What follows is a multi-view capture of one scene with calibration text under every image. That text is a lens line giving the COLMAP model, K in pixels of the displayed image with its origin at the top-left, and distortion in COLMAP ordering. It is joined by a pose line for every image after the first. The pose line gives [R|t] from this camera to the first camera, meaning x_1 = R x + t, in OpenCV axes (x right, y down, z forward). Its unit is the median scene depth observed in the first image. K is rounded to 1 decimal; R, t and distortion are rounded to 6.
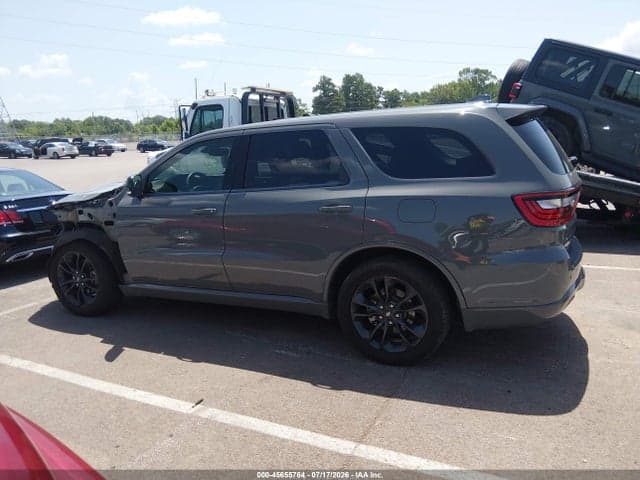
lens RADIAL K [[481.4, 0, 323.1], [0, 481.4, 241.6], [0, 0, 1]] dist [0.050085, -0.055491]
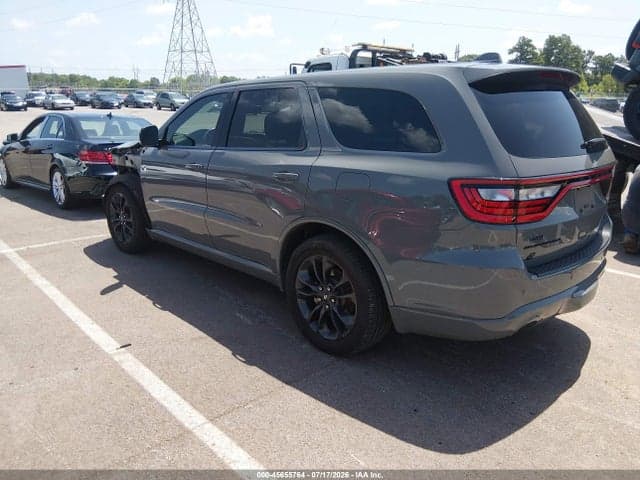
lens RADIAL K [[478.6, 0, 311.0], [0, 478.6, 243.9], [0, 0, 1]] dist [0.118656, -0.221340]
pose [[0.931869, 0.143843, -0.333060, 0.392825], [-0.117714, 0.988254, 0.097459, -0.034370], [0.343166, -0.051614, 0.937855, 0.140777]]
